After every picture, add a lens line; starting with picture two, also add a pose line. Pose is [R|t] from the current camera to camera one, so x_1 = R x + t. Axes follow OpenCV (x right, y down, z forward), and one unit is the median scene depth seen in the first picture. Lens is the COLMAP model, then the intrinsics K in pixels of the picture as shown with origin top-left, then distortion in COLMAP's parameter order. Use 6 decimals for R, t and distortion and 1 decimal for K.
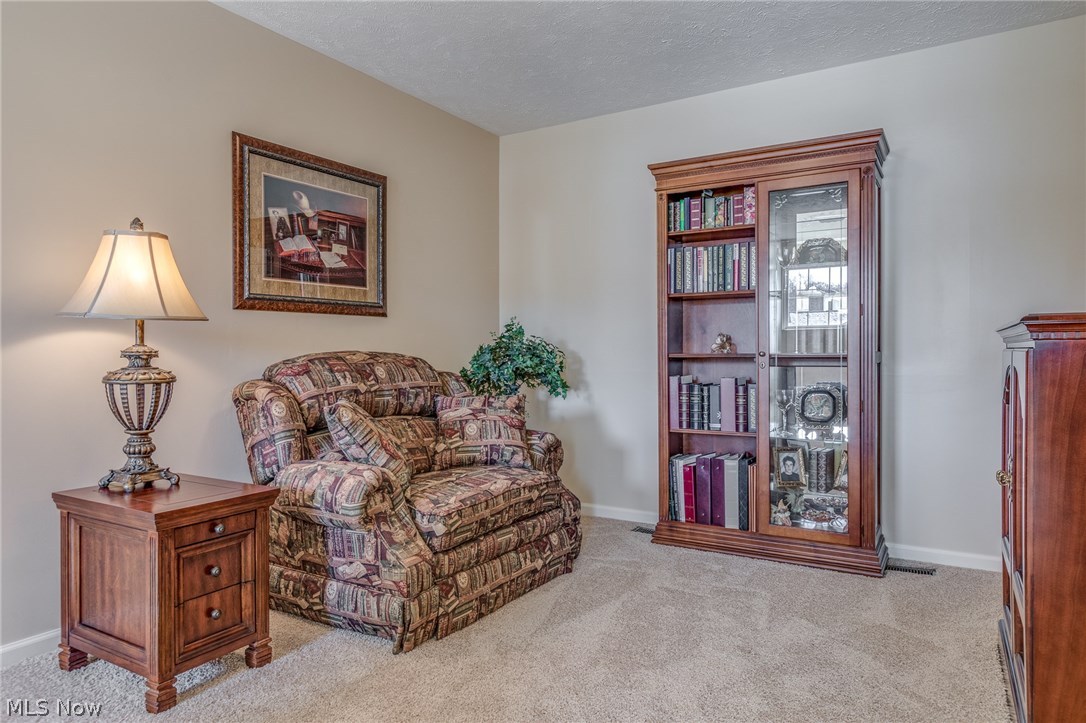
lens RADIAL K [[696.7, 0, 543.0], [0, 696.7, 361.5], [0, 0, 1]] dist [0.006333, 0.001260]
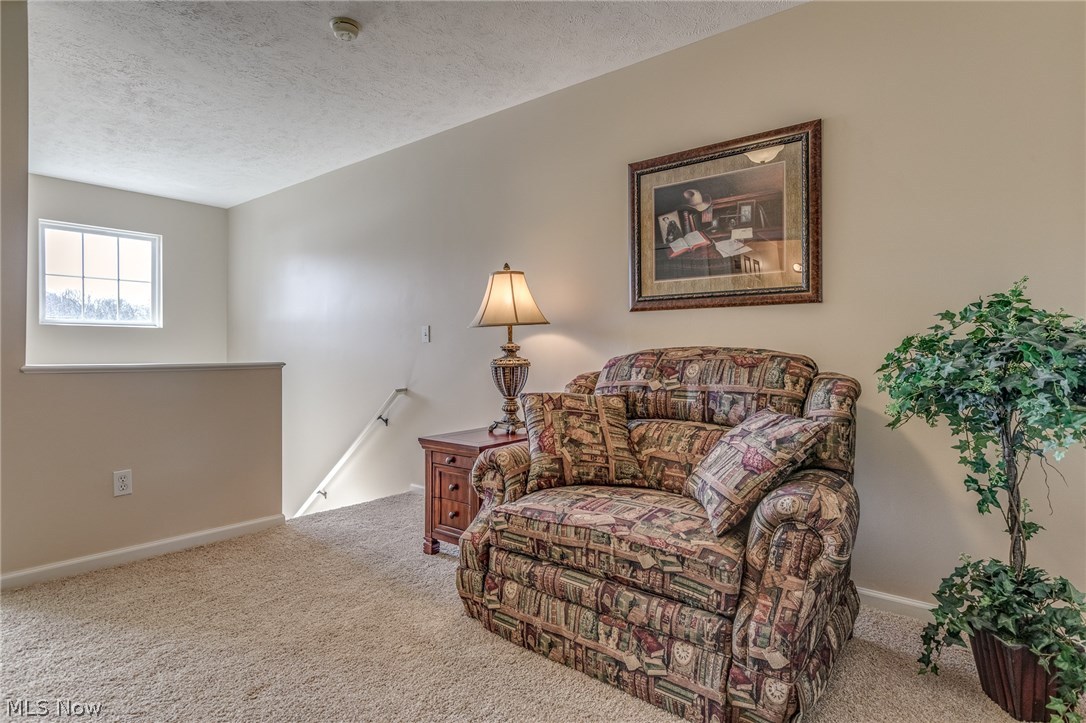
lens RADIAL K [[563.5, 0, 535.8], [0, 563.5, 354.7], [0, 0, 1]] dist [-0.004370, -0.000413]
pose [[-0.133409, 0.010843, -0.991002, 0.523273], [-0.018882, 0.999731, 0.013481, -0.010970], [0.990881, 0.020511, -0.133169, 0.941662]]
